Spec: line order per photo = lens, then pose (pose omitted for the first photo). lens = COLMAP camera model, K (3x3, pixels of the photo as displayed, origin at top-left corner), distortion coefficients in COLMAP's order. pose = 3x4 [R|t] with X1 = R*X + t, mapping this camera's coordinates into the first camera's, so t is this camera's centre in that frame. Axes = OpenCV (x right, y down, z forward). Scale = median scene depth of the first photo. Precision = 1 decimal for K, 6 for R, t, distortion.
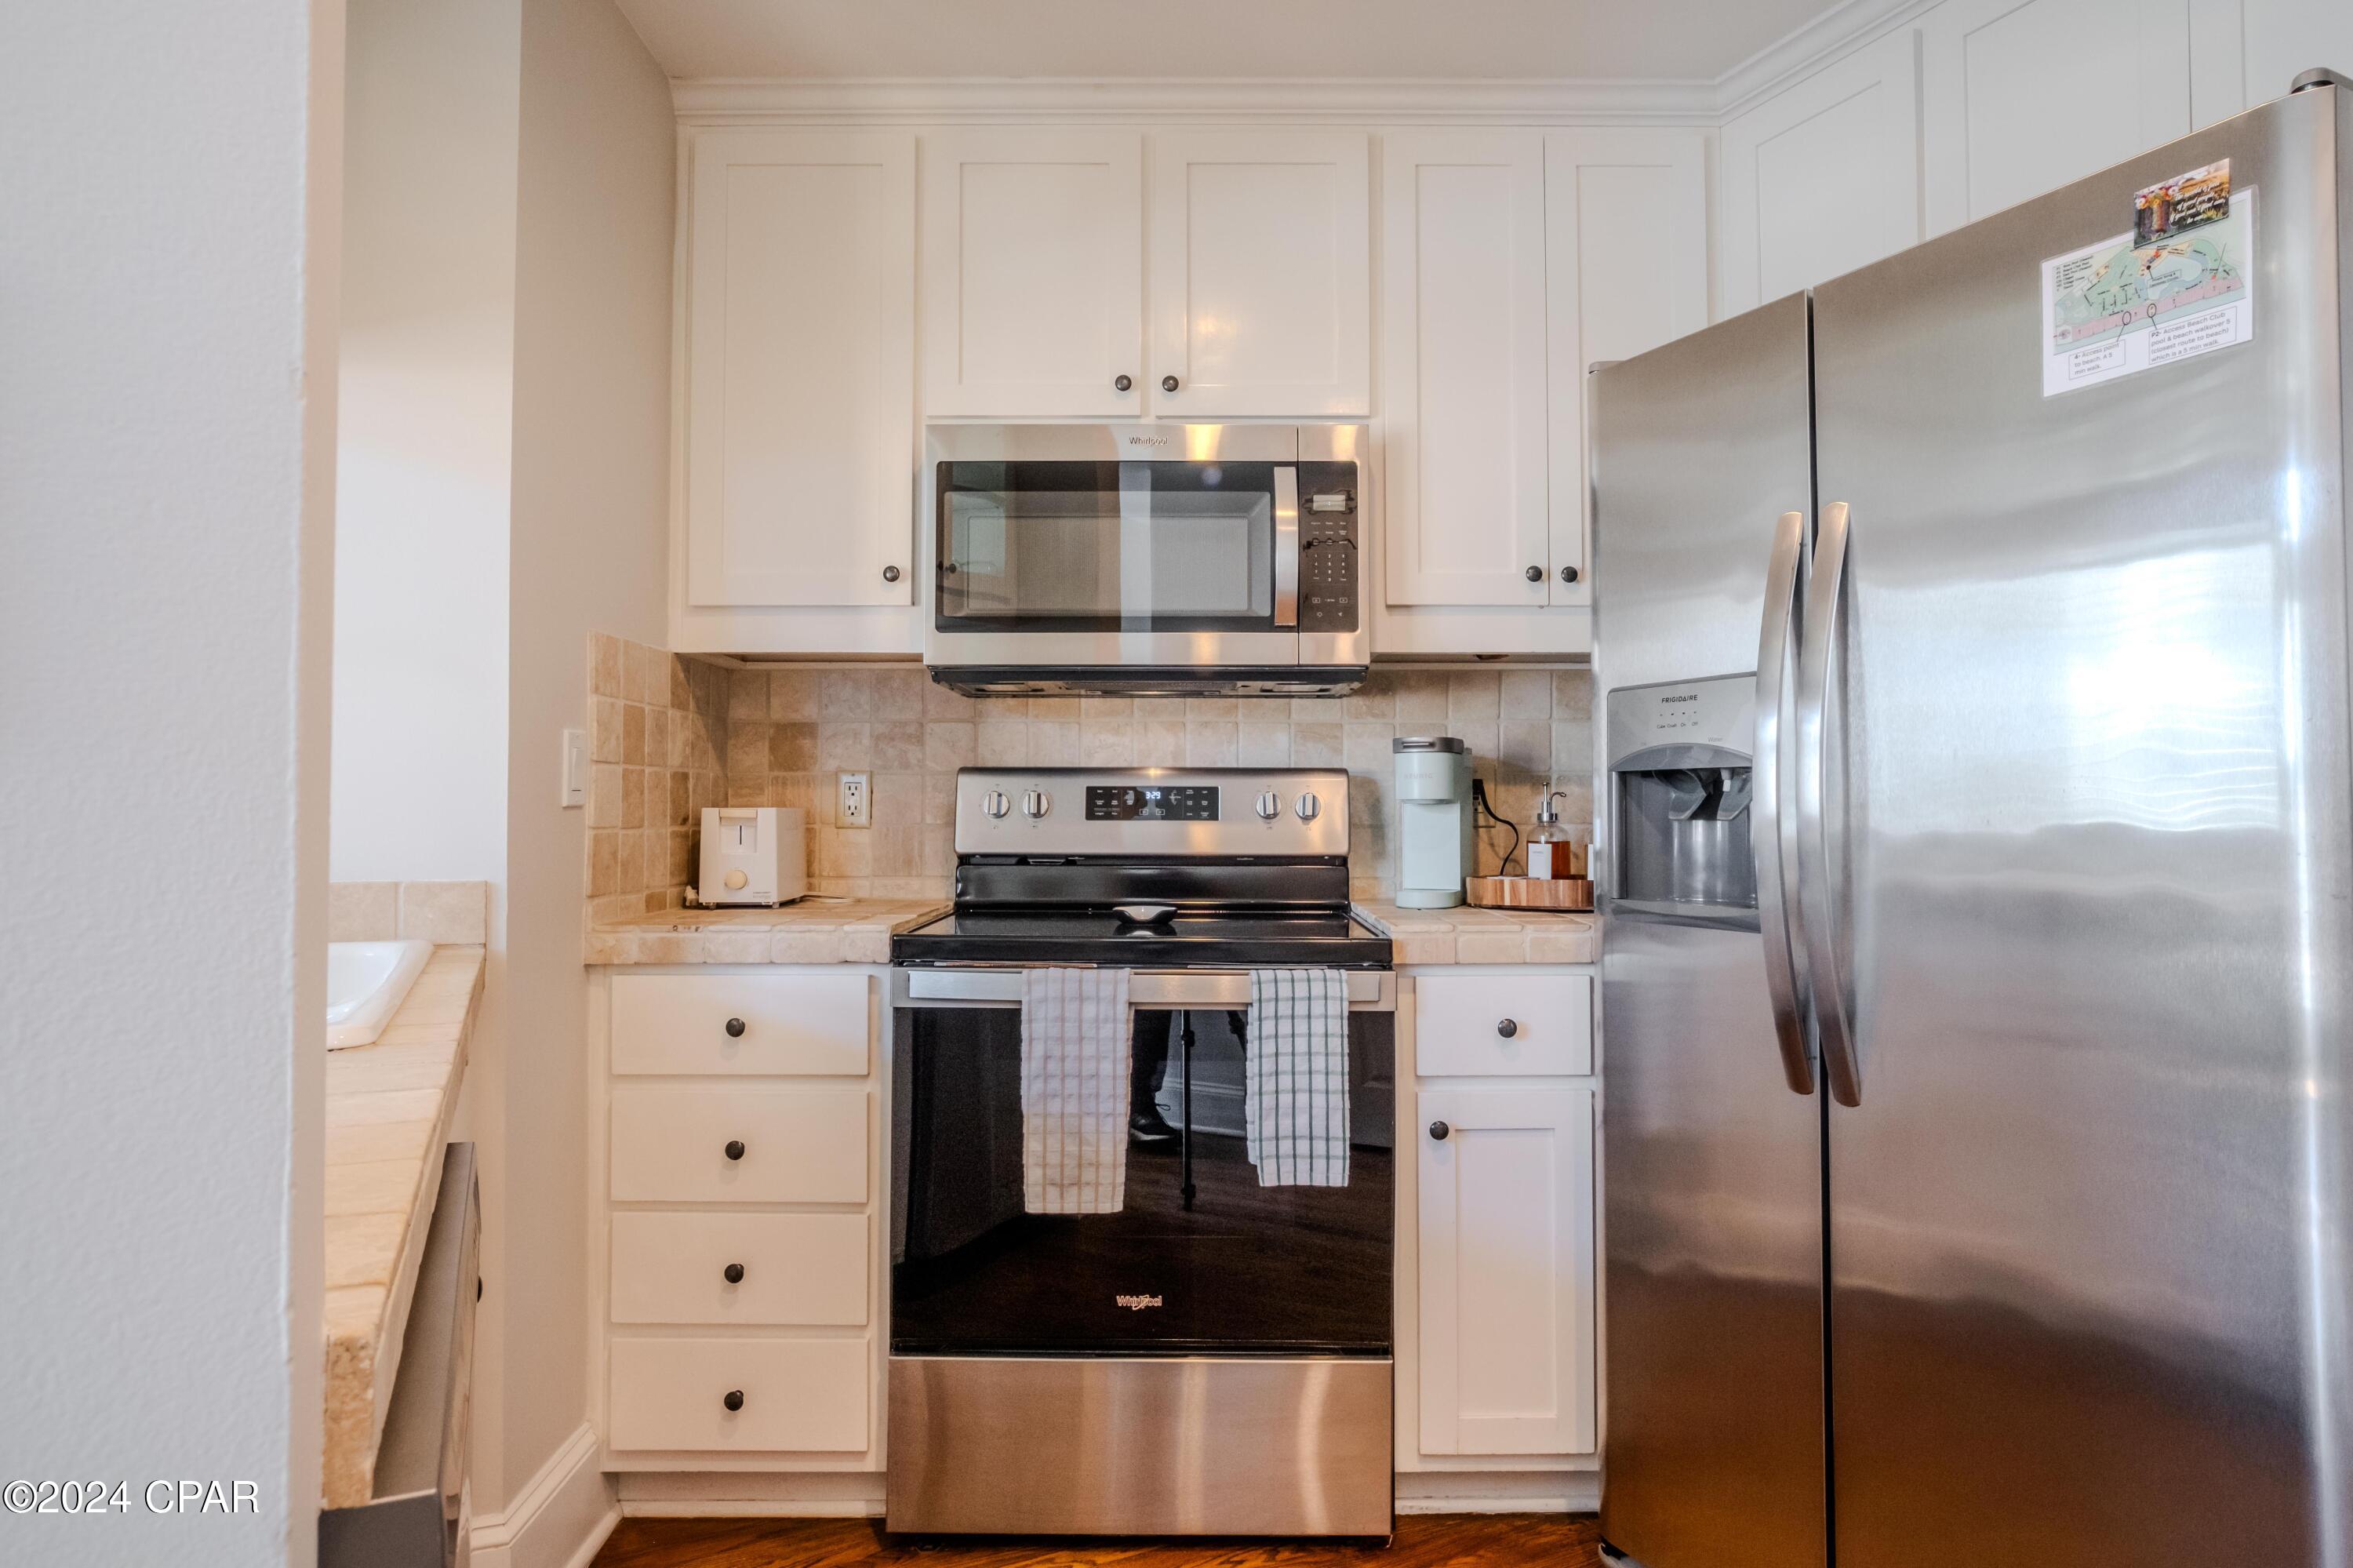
lens RADIAL K [[1345.3, 0, 1204.3], [0, 1345.3, 778.4], [0, 0, 1]] dist [-0.038247, 0.029043]
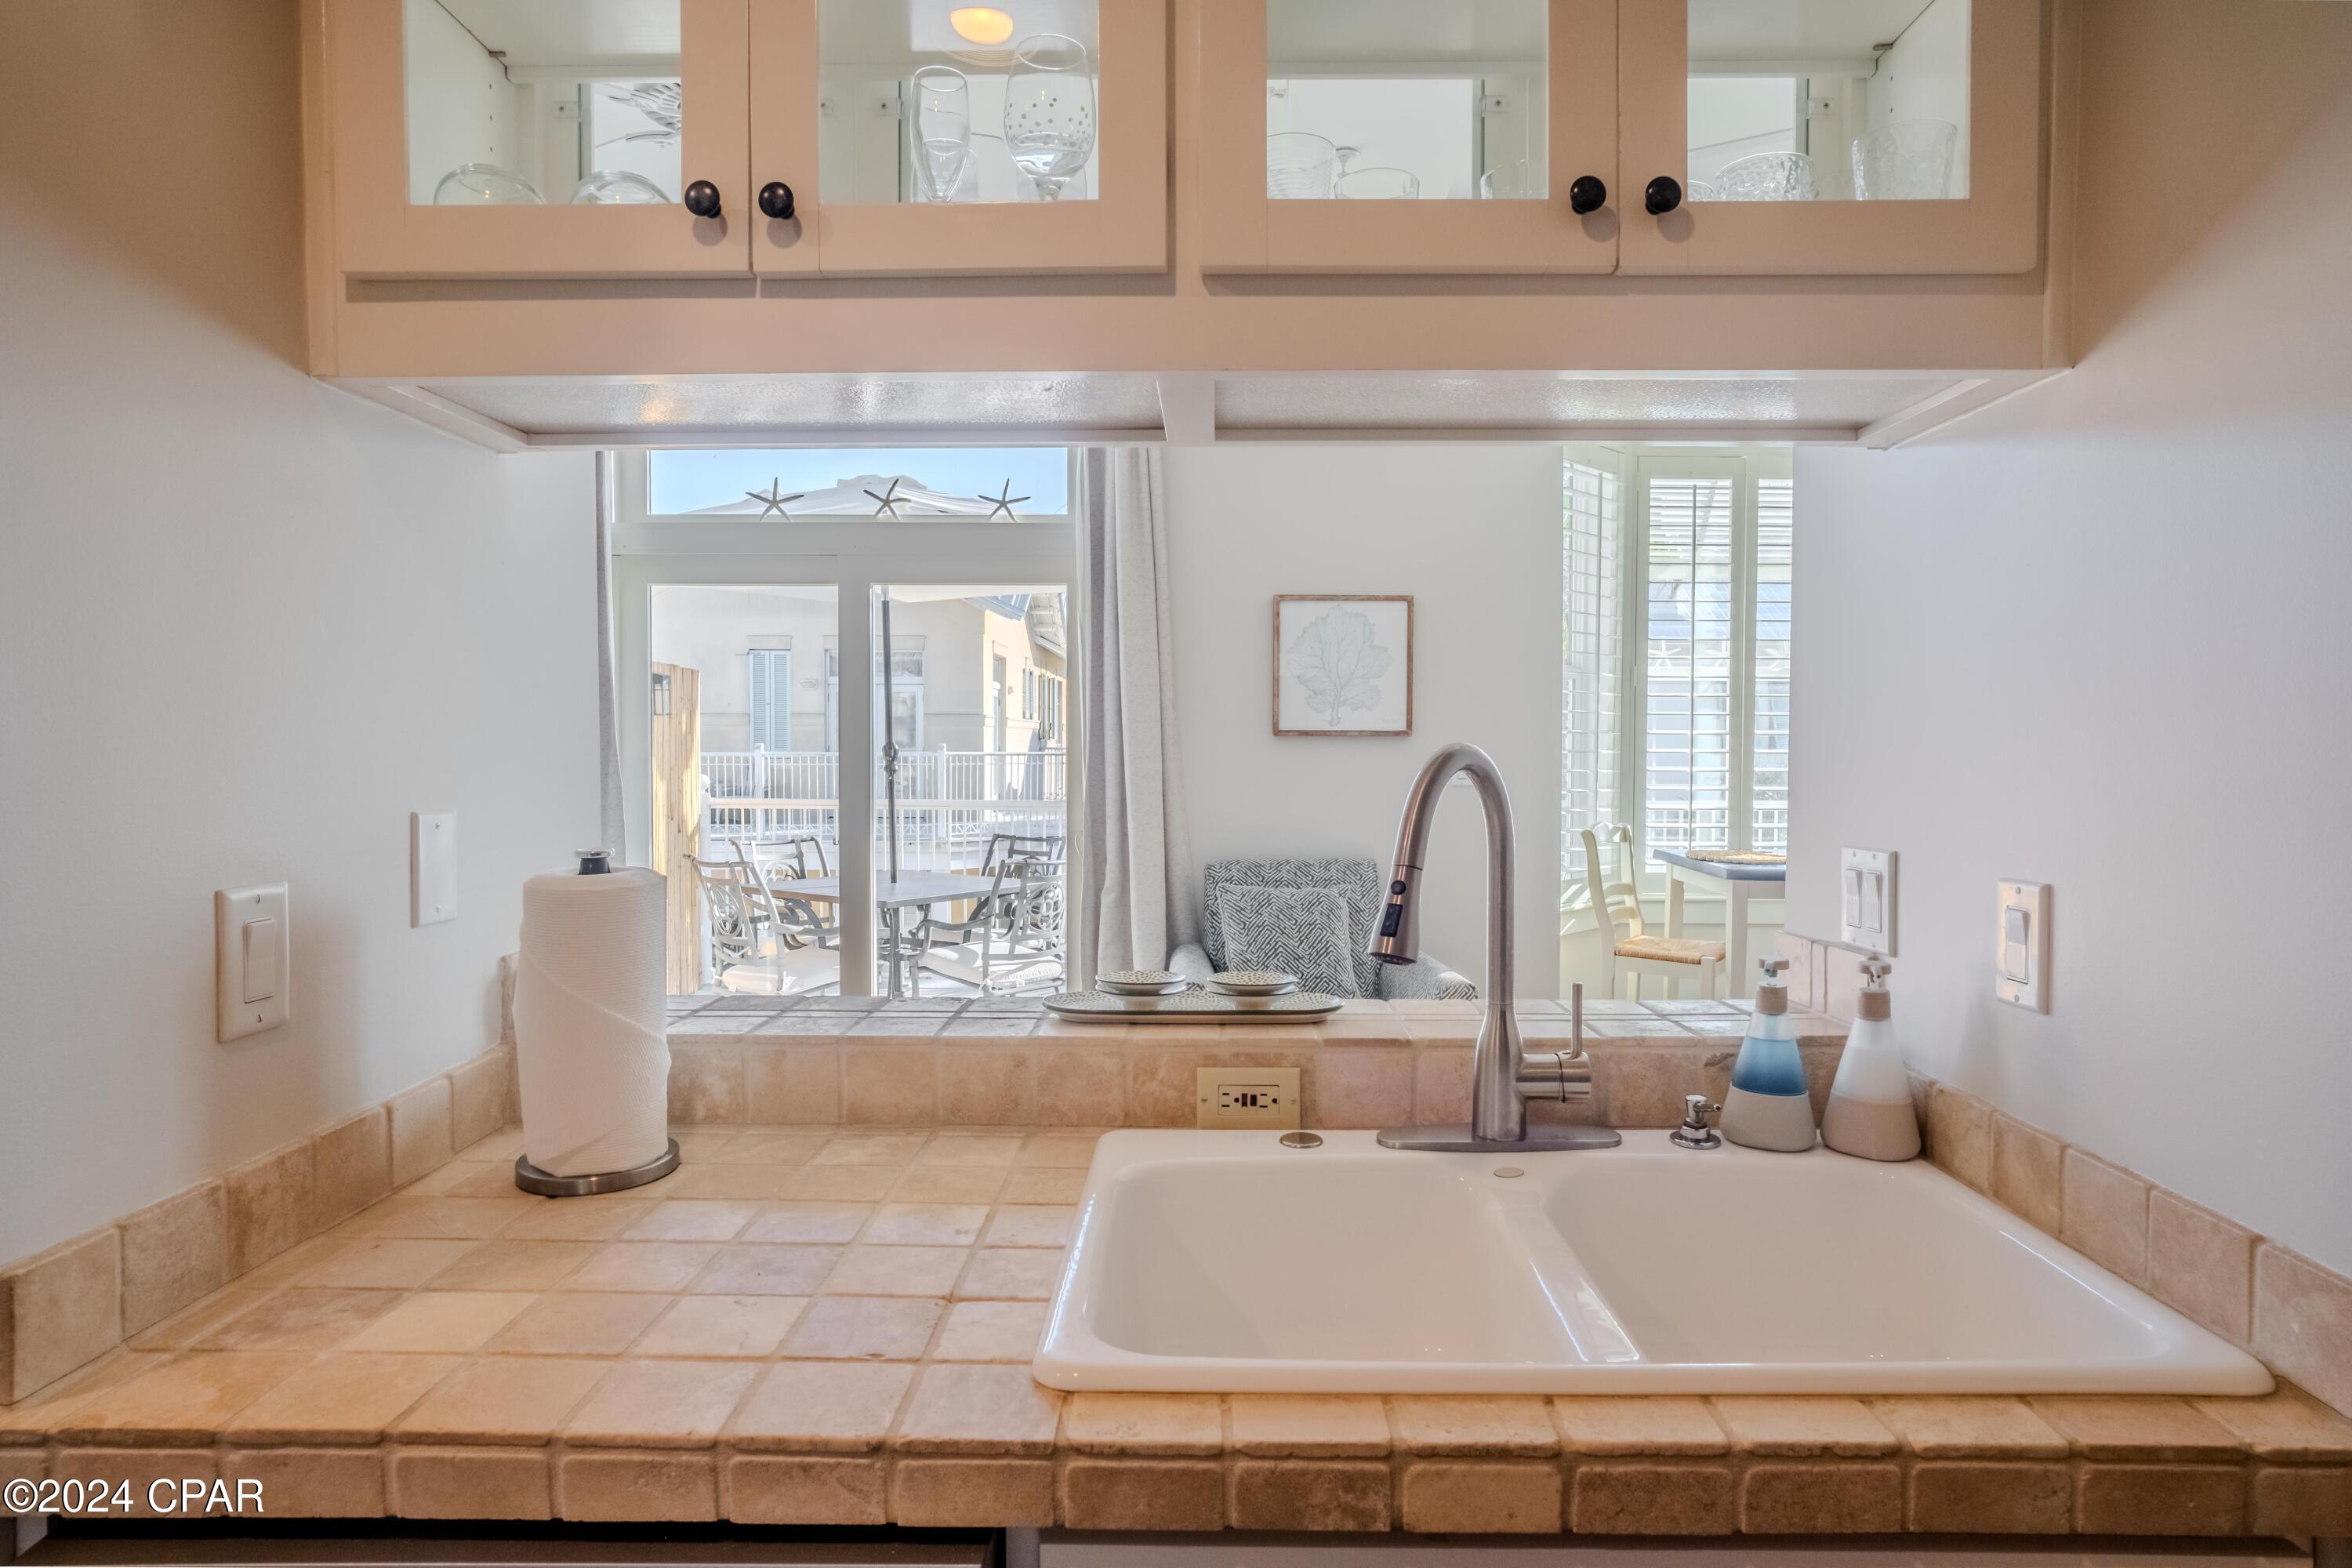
lens RADIAL K [[1344.7, 0, 1203.8], [0, 1344.7, 778.4], [0, 0, 1]] dist [-0.038247, 0.029043]
pose [[-0.459580, 0.025780, -0.887762, 0.043060], [0.021613, 0.999607, 0.017839, -0.103812], [0.887873, -0.010988, -0.459956, 0.738995]]
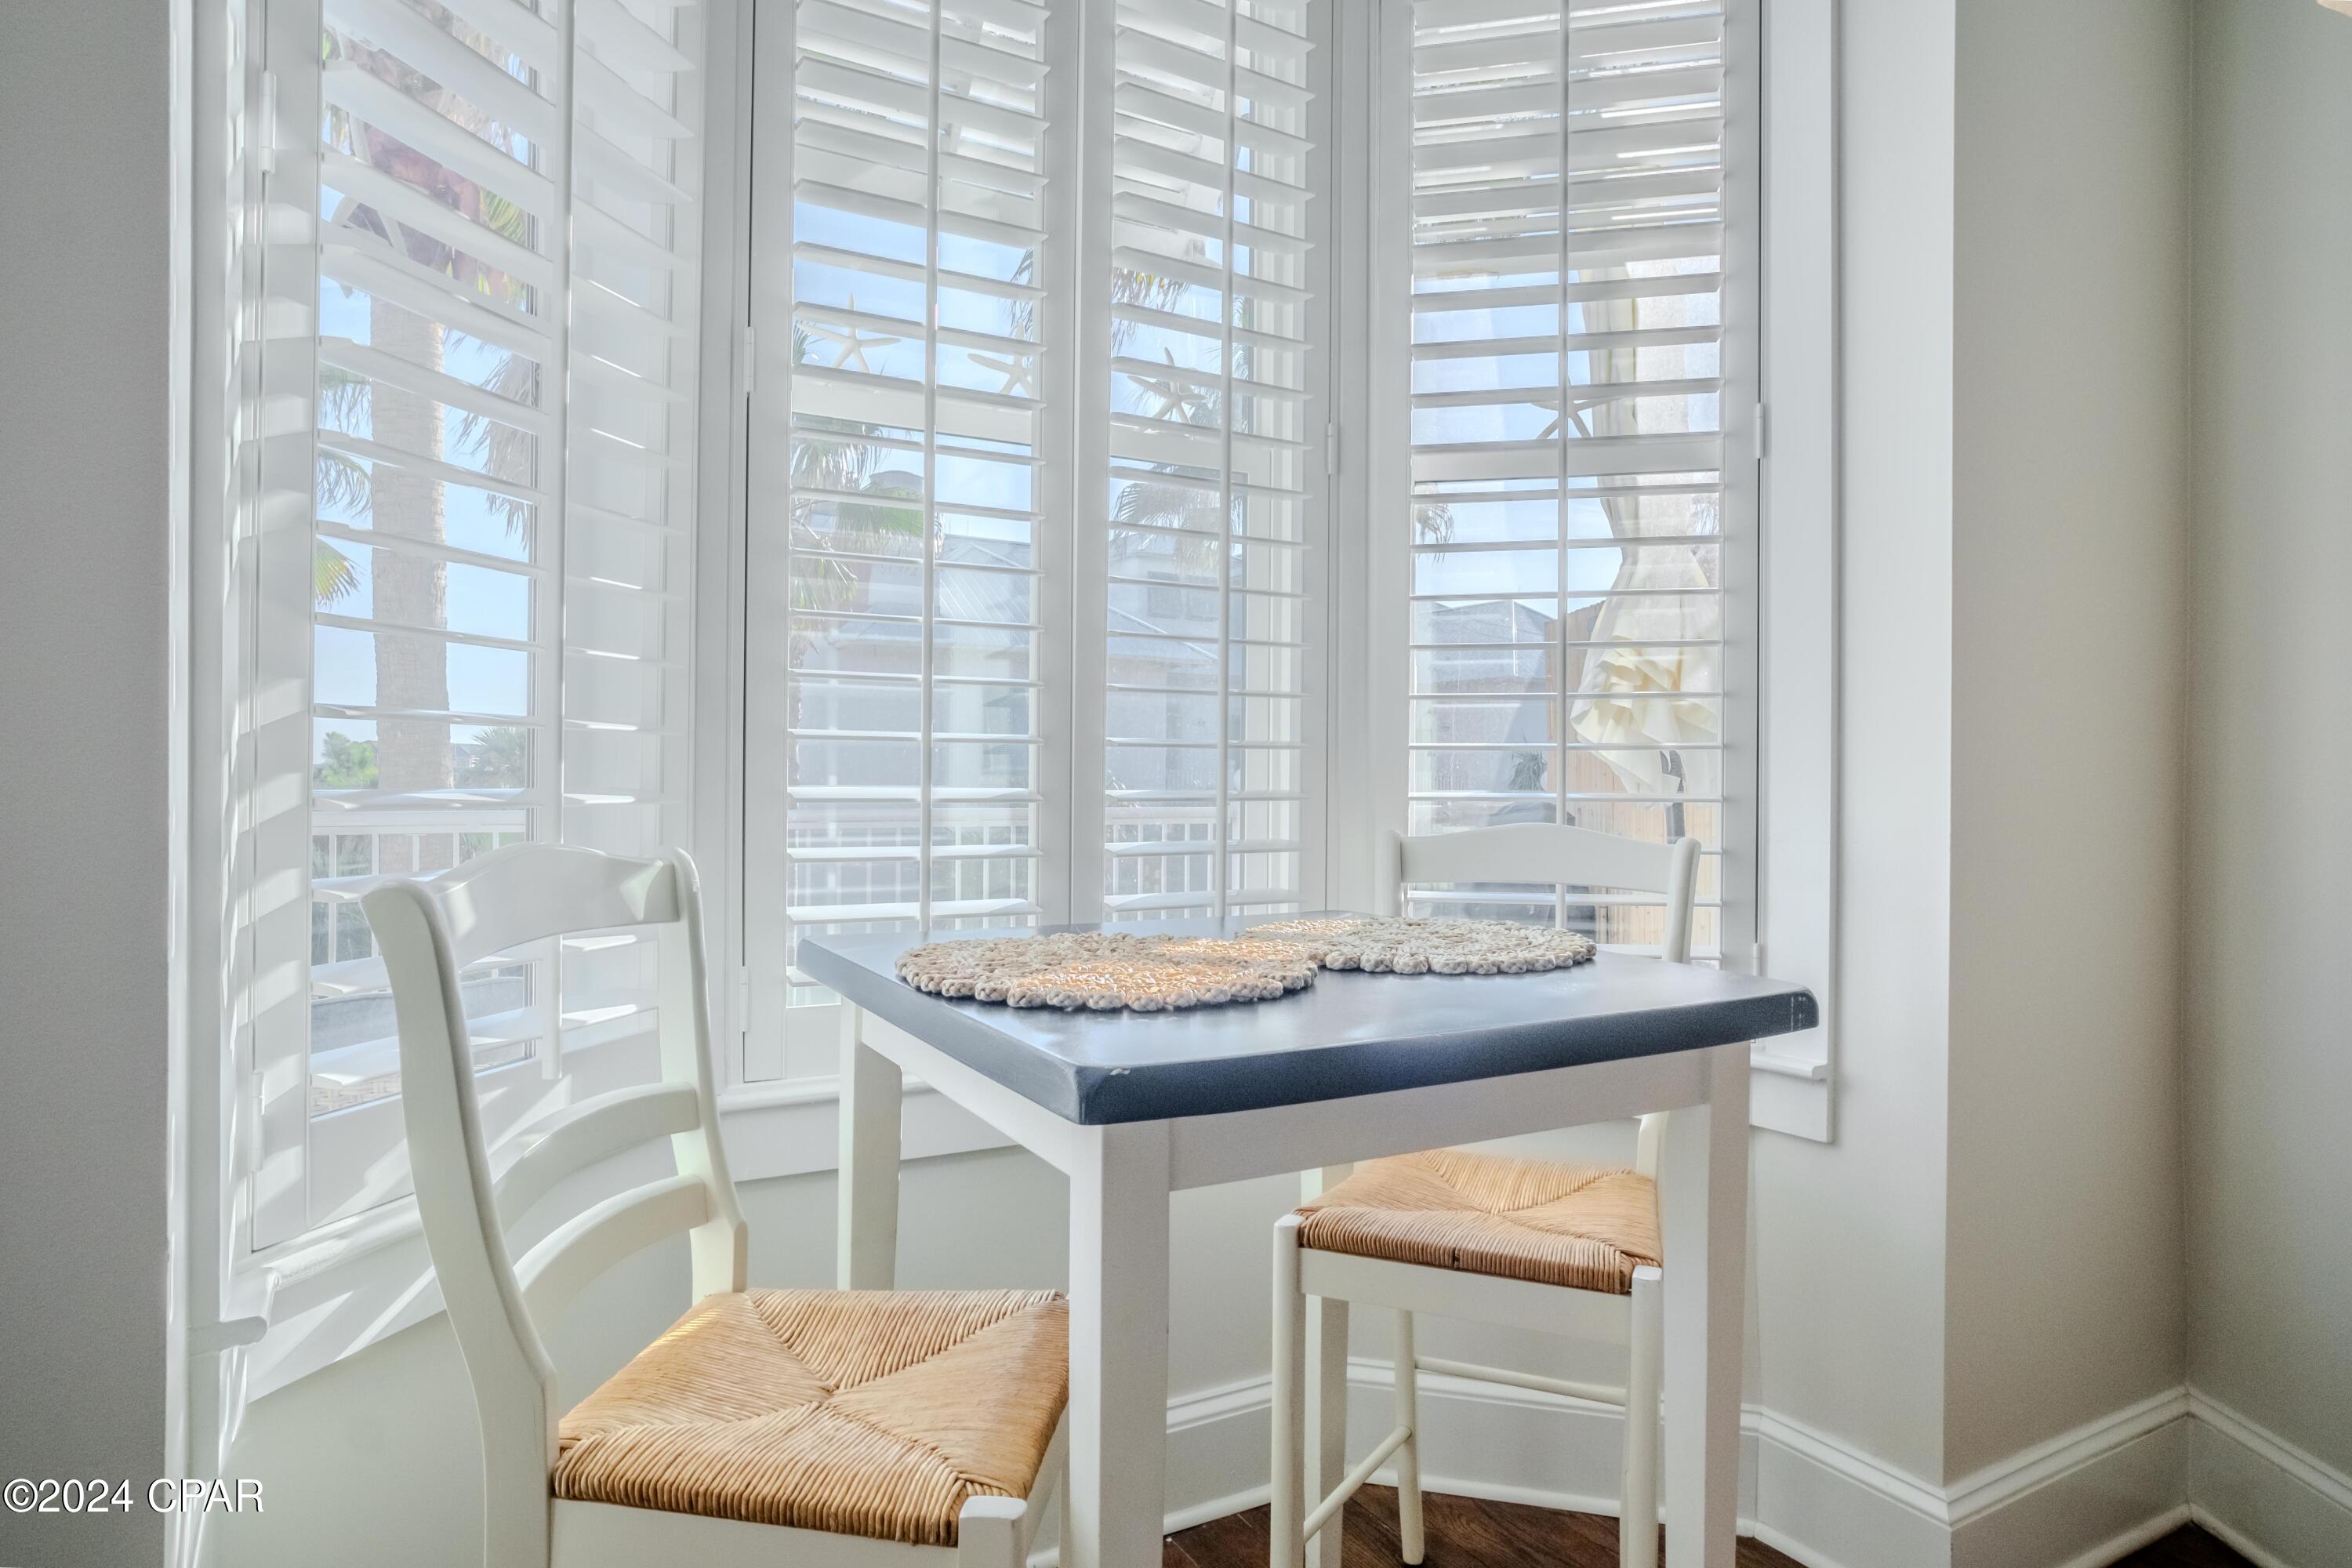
lens RADIAL K [[1361.6, 0, 1208.2], [0, 1361.6, 777.0], [0, 0, 1]] dist [-0.039741, 0.034967]
pose [[0.053879, -0.000402, -0.998547, -1.851668], [0.019194, 0.999816, 0.000633, 0.009828], [0.998363, -0.019200, 0.053877, 0.509585]]
